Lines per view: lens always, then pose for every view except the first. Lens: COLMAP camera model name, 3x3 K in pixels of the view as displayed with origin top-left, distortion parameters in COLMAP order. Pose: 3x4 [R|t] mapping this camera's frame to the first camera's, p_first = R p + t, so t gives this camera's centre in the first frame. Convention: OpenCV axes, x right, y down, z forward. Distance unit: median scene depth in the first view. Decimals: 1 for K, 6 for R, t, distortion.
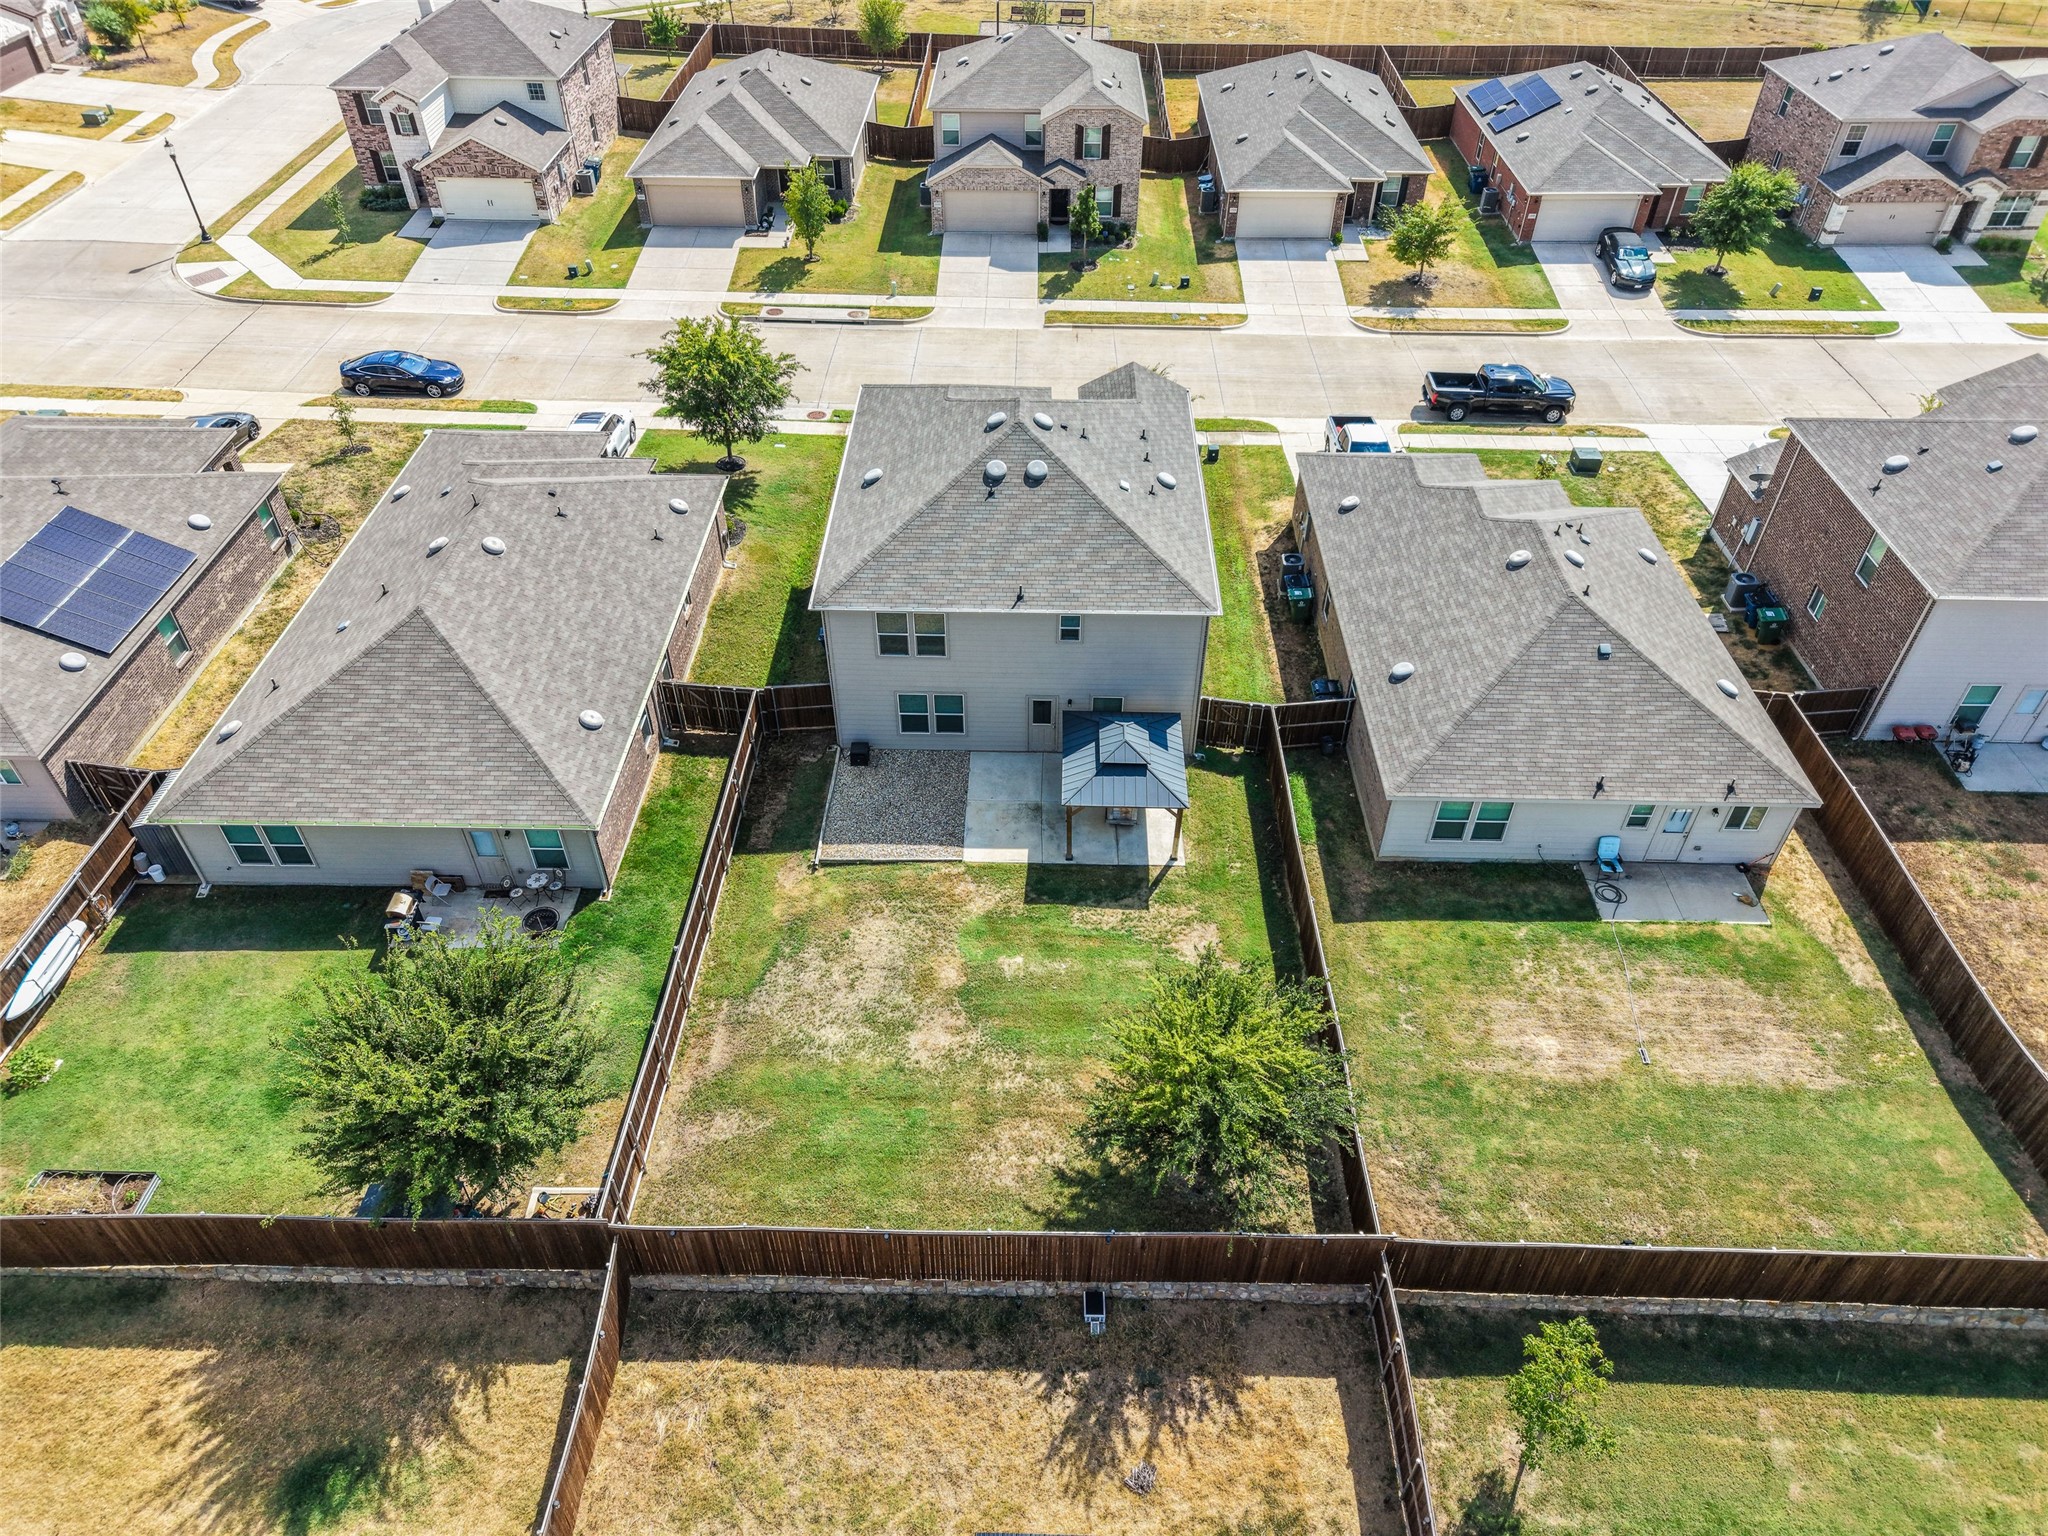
lens RADIAL K [[1369.6, 0, 1024.0], [0, 1369.6, 768.0], [0, 0, 1]] dist [0.008349, 0.016867]
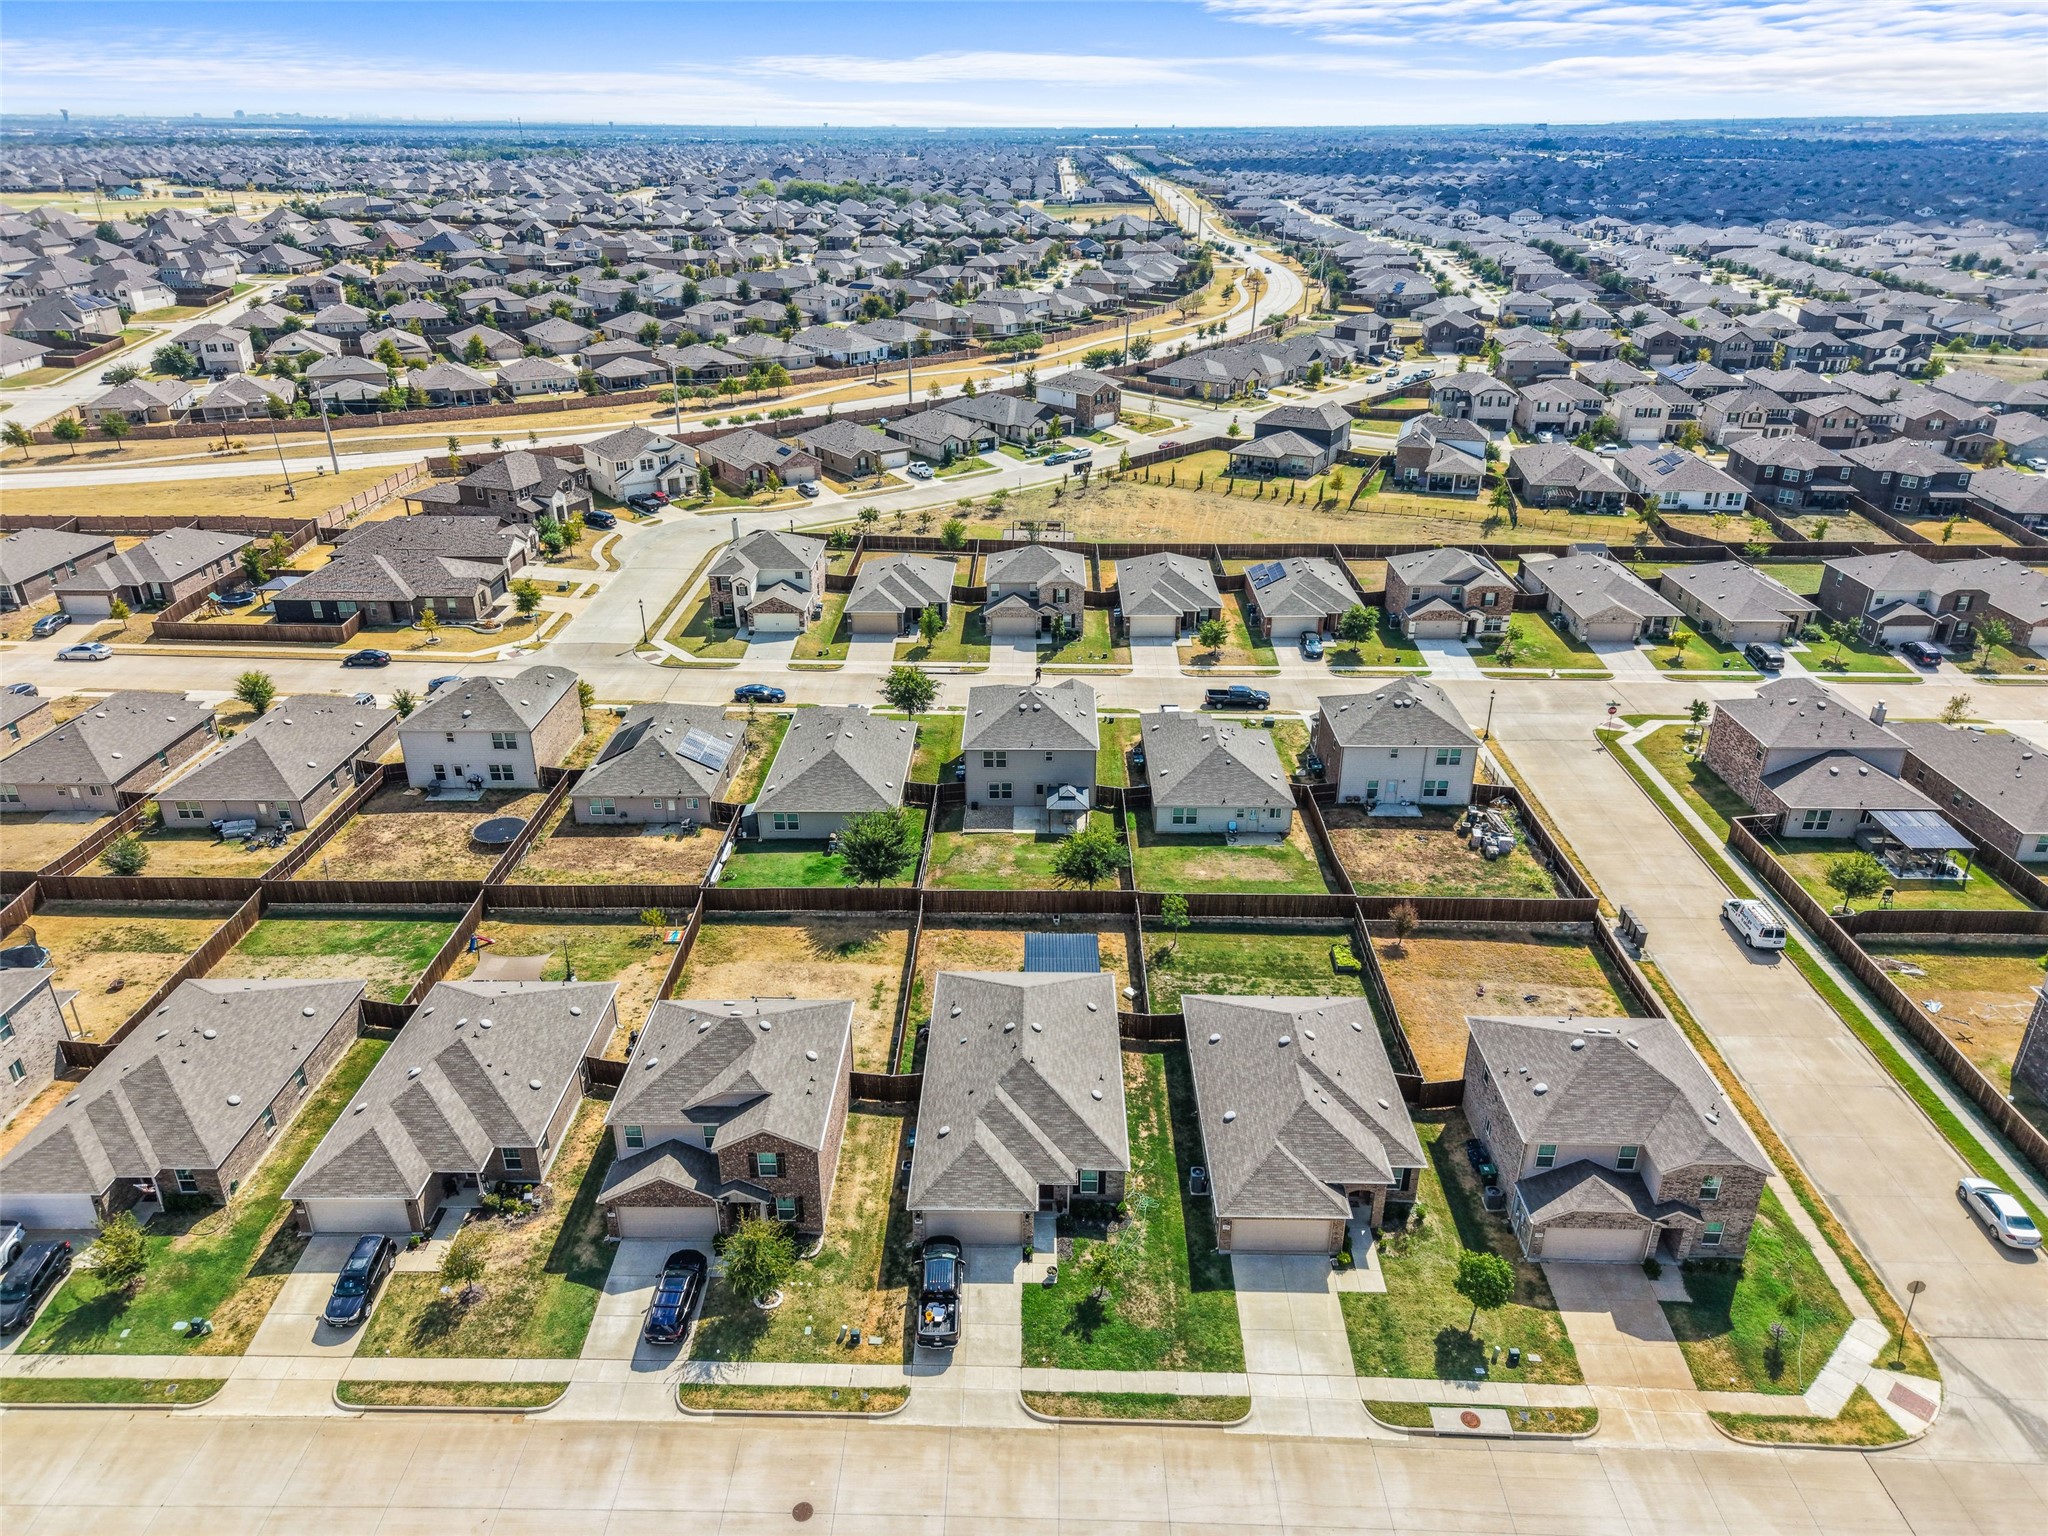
lens RADIAL K [[1360.2, 0, 1024.0], [0, 1360.2, 768.0], [0, 0, 1]] dist [0.037614, -0.001422]
pose [[0.999975, -0.007049, 0.000685, -0.011729], [0.006963, 0.960827, -0.277061, 0.394912], [0.001295, 0.277059, 0.960852, -0.975683]]
